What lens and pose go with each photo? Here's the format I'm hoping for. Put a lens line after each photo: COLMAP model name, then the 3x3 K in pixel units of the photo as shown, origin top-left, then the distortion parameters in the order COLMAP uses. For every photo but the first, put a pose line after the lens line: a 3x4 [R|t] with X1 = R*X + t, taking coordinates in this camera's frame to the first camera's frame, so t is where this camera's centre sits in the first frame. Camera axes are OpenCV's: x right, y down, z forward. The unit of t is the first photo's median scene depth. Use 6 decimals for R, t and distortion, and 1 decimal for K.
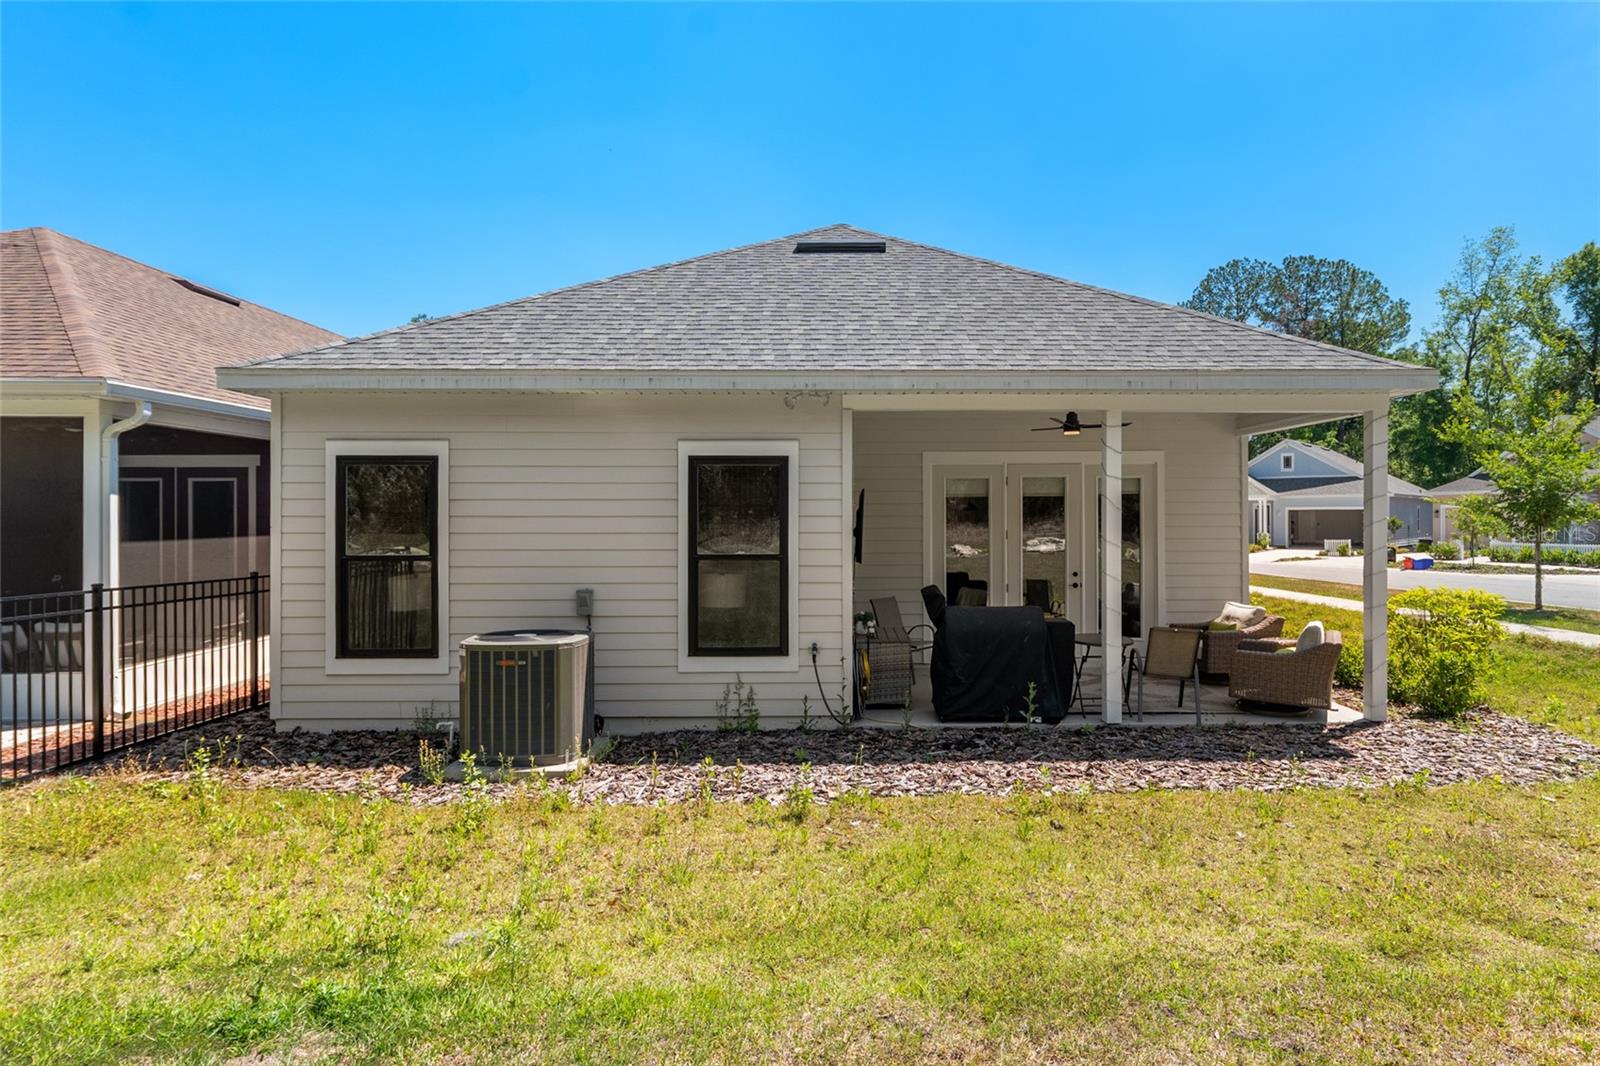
lens RADIAL K [[847.7, 0, 801.6], [0, 847.7, 529.8], [0, 0, 1]] dist [0.001820, -0.000018]
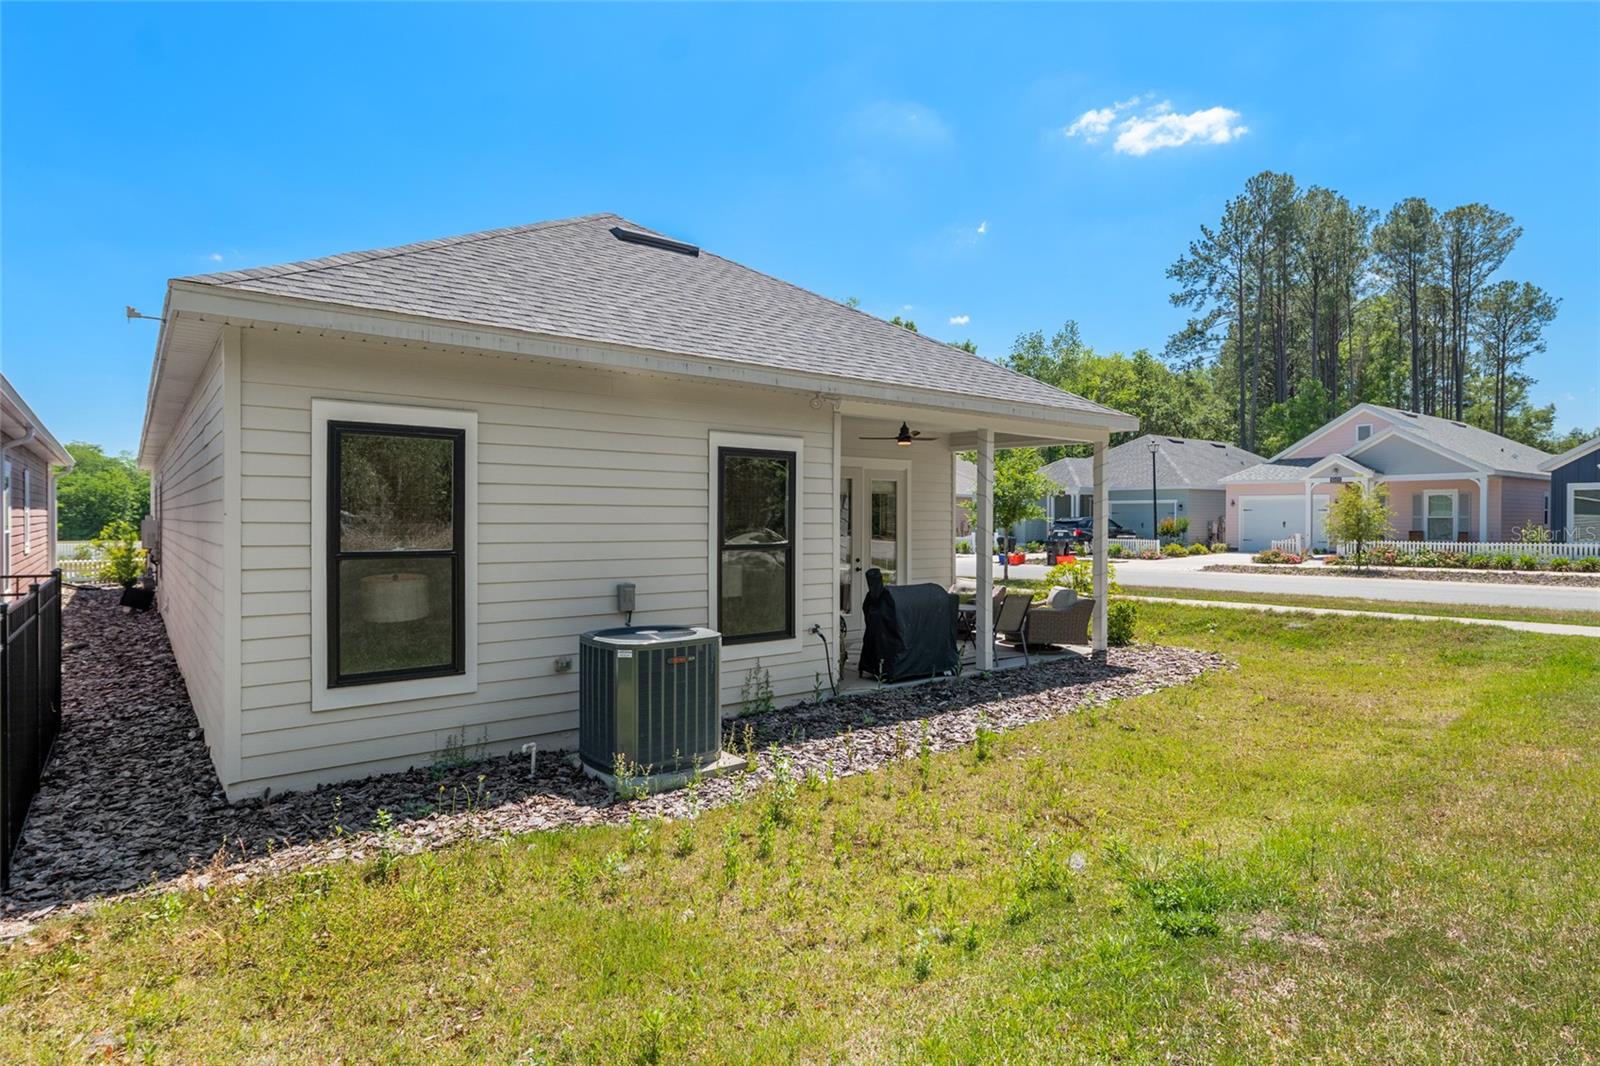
lens RADIAL K [[859.0, 0, 799.4], [0, 859.0, 526.5], [0, 0, 1]] dist [0.000820, 0.000484]
pose [[0.787062, -0.000675, 0.616874, -0.685554], [0.001217, 0.999999, -0.000459, 0.008237], [-0.616873, 0.001113, 0.787062, 0.139398]]
